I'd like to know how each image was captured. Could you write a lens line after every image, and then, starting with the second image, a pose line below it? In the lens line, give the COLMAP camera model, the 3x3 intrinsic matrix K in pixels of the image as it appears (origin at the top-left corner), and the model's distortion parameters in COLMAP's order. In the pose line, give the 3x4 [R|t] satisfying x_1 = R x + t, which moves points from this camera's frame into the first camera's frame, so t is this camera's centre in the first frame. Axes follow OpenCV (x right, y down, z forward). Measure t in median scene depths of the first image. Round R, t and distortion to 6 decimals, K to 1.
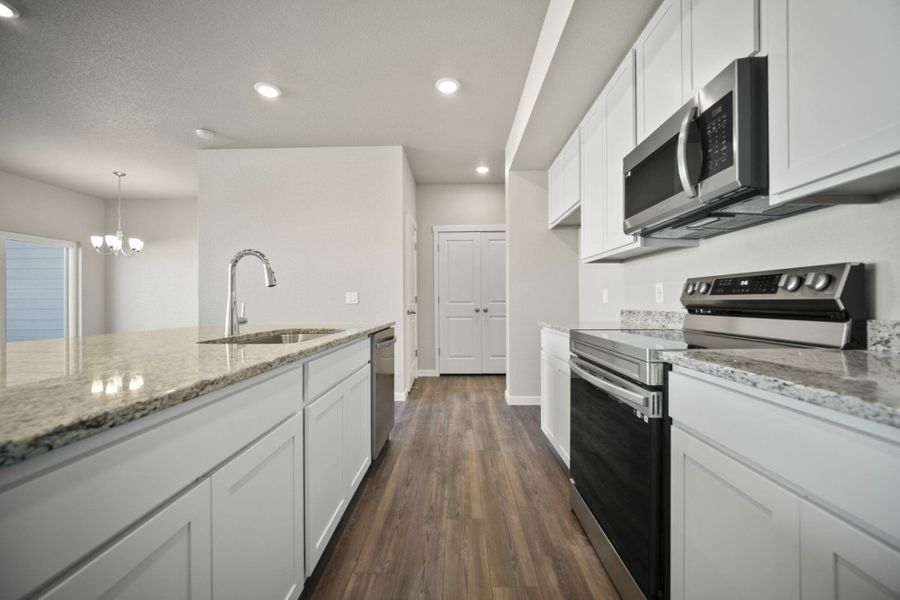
lens RADIAL K [[358.8, 0, 450.5], [0, 358.8, 295.1], [0, 0, 1]] dist [0.000116, -0.000063]
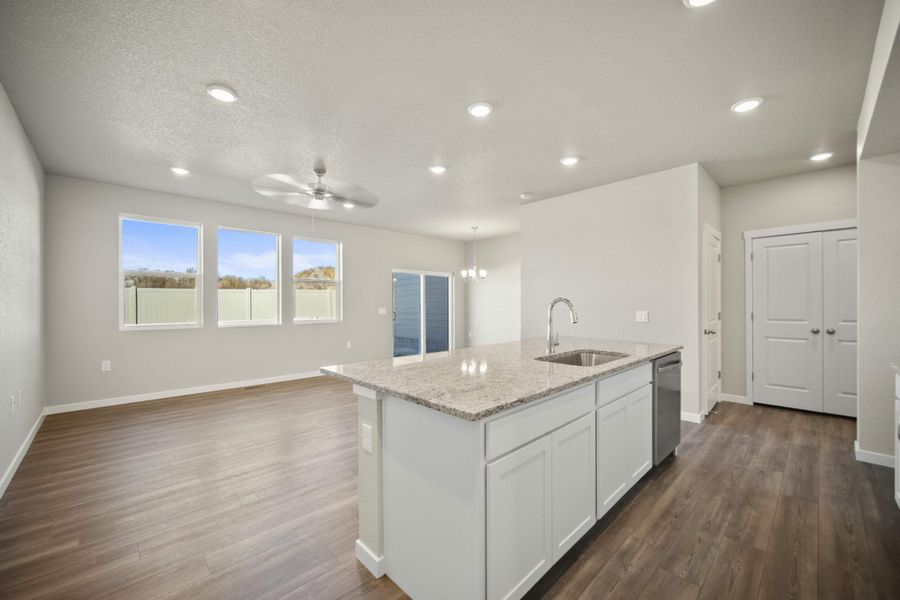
lens RADIAL K [[354.8, 0, 453.7], [0, 354.8, 304.9], [0, 0, 1]] dist [-0.009720, -0.000012]
pose [[0.715741, 0.009010, -0.698308, 0.091637], [0.005661, 0.999809, 0.018703, -0.073189], [0.698343, -0.017340, 0.715553, -0.220144]]
